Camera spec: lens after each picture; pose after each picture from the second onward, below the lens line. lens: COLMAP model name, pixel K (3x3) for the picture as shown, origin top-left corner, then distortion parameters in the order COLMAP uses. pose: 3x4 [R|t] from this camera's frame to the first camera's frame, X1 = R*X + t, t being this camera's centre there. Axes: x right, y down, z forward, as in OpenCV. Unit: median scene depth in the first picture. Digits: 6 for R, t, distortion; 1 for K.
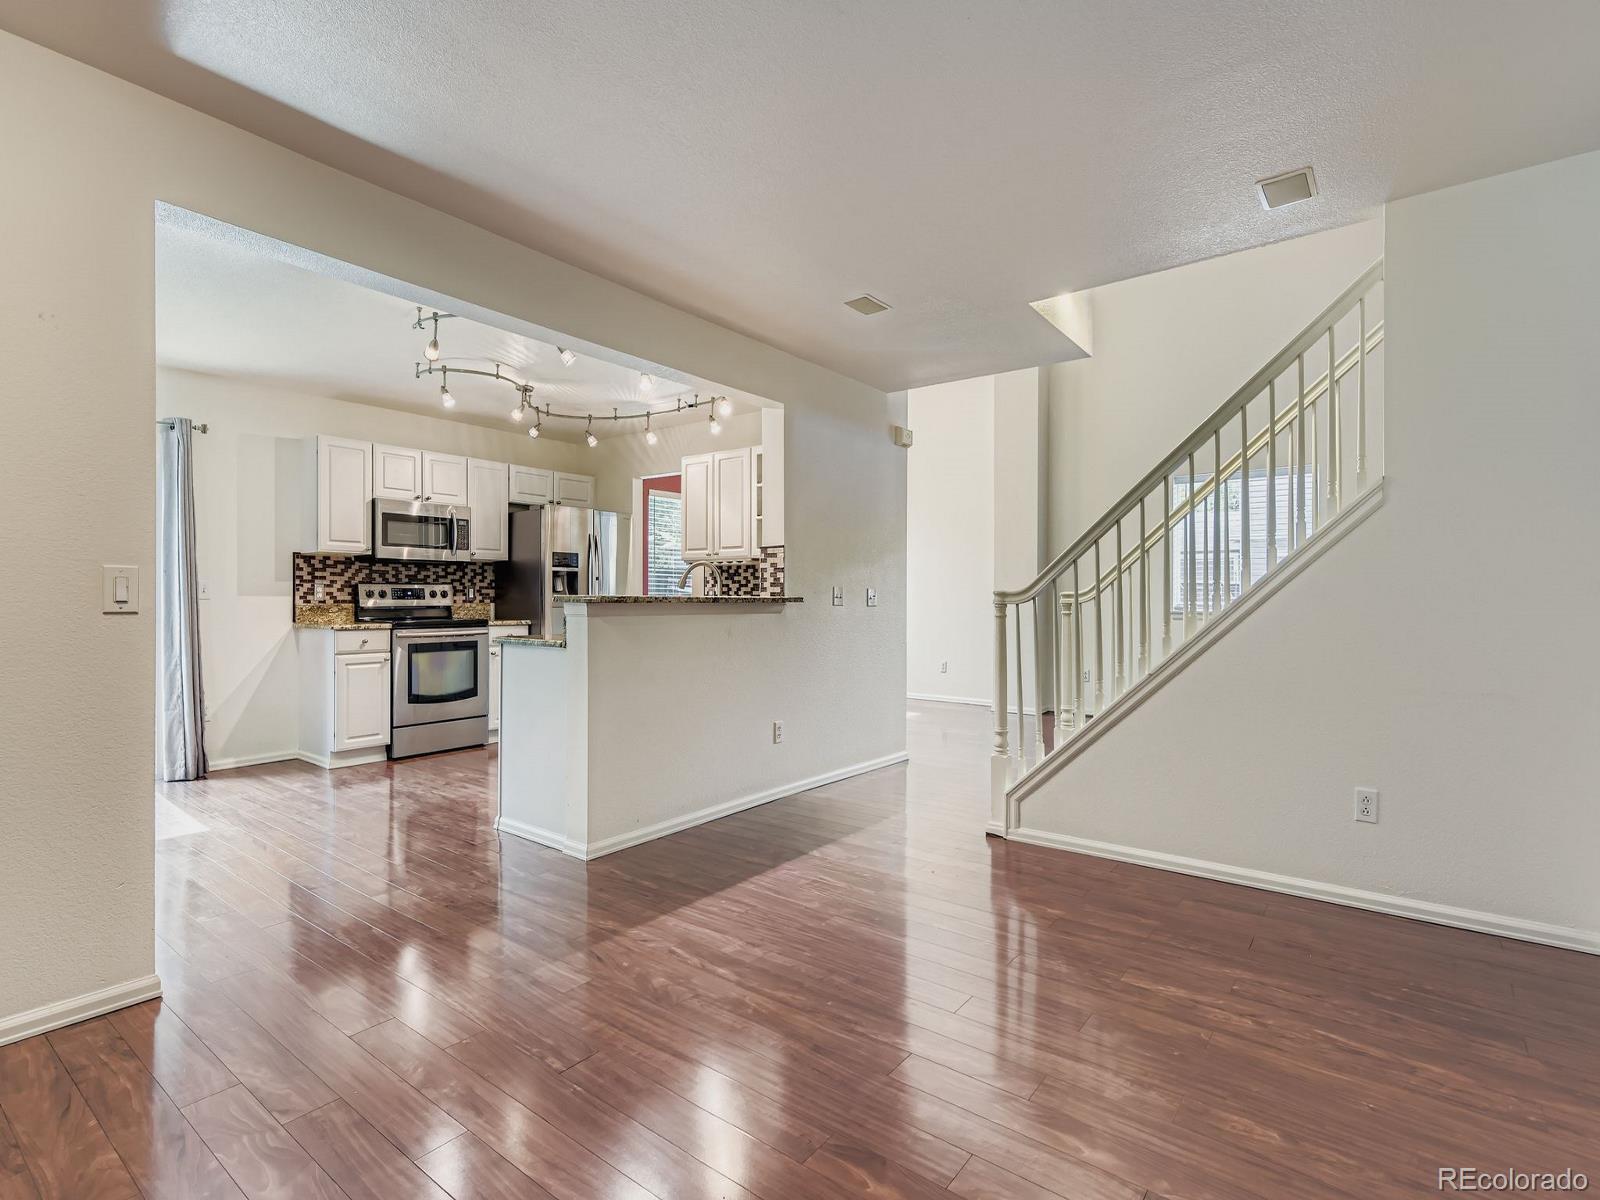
lens RADIAL K [[786.5, 0, 794.6], [0, 786.5, 597.2], [0, 0, 1]] dist [0.003601, 0.000794]
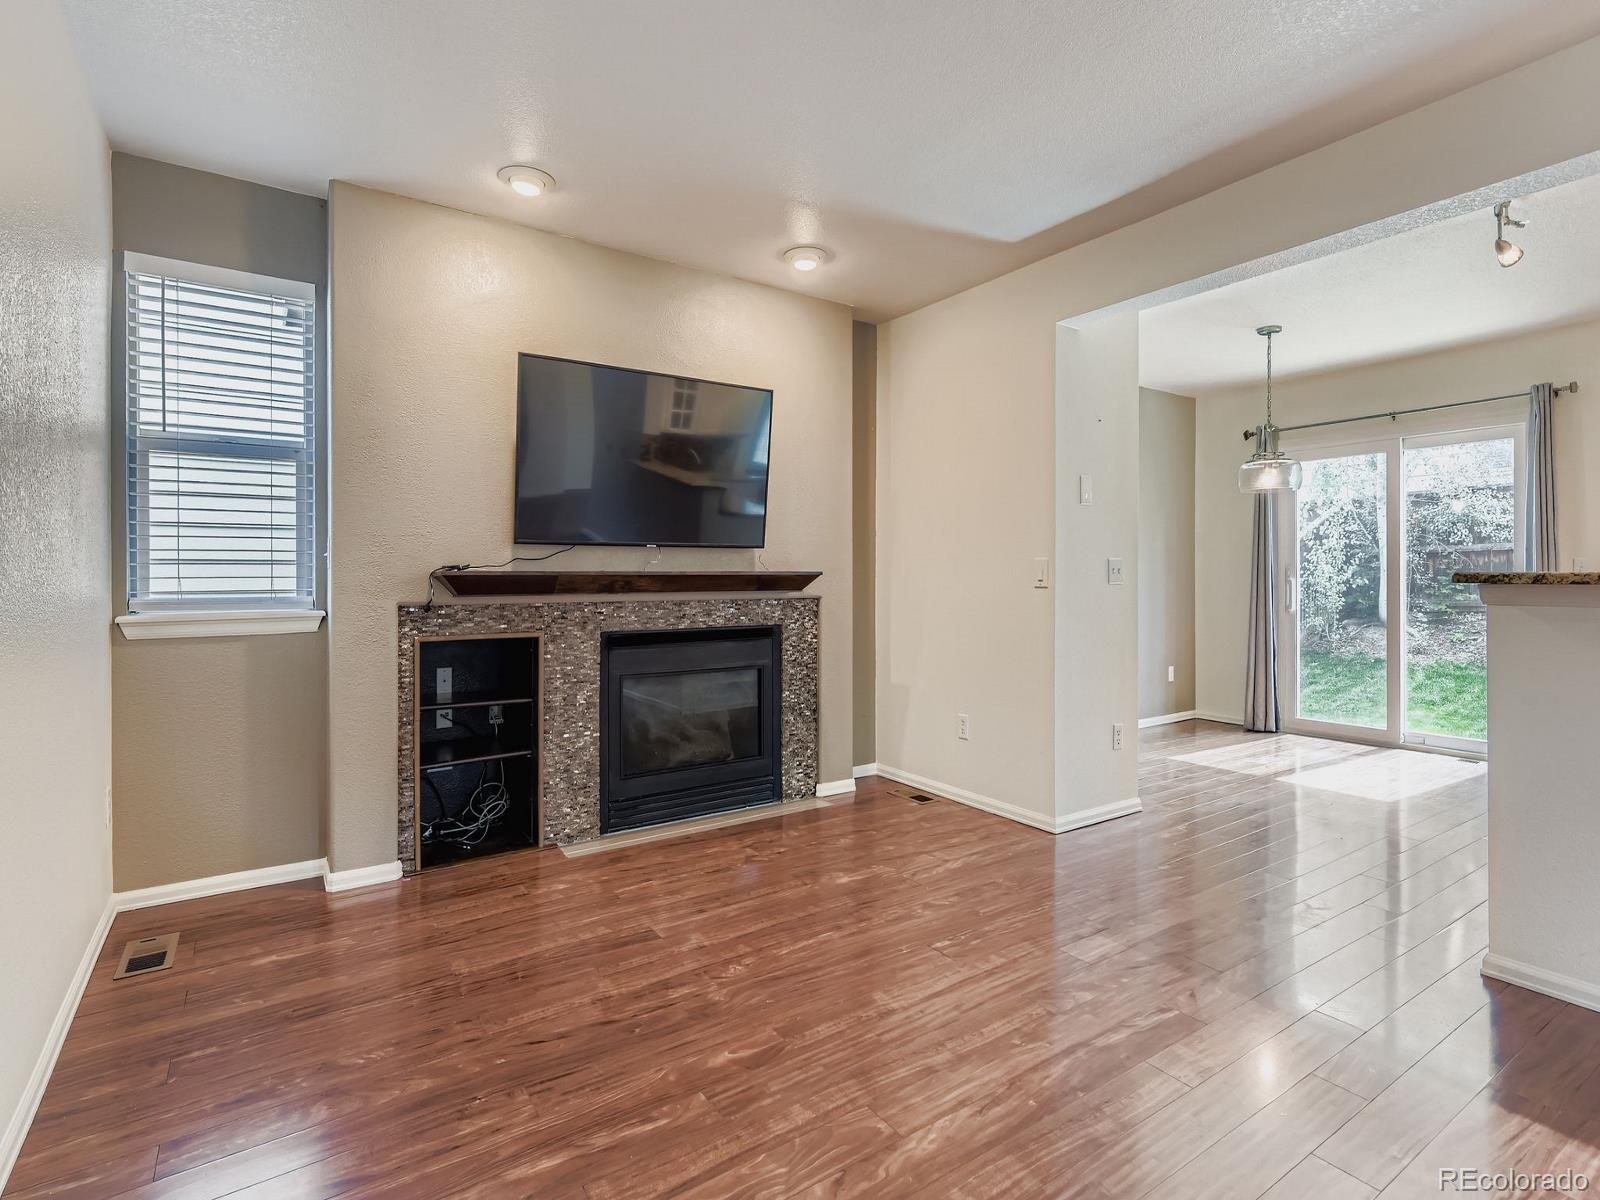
lens RADIAL K [[786.5, 0, 795.1], [0, 786.5, 588.2], [0, 0, 1]] dist [0.003601, 0.000794]
pose [[-0.316983, 0.008832, -0.948390, 0.635676], [0.002893, 0.999961, 0.008345, 0.004073], [0.948427, -0.000099, -0.316996, 0.771681]]
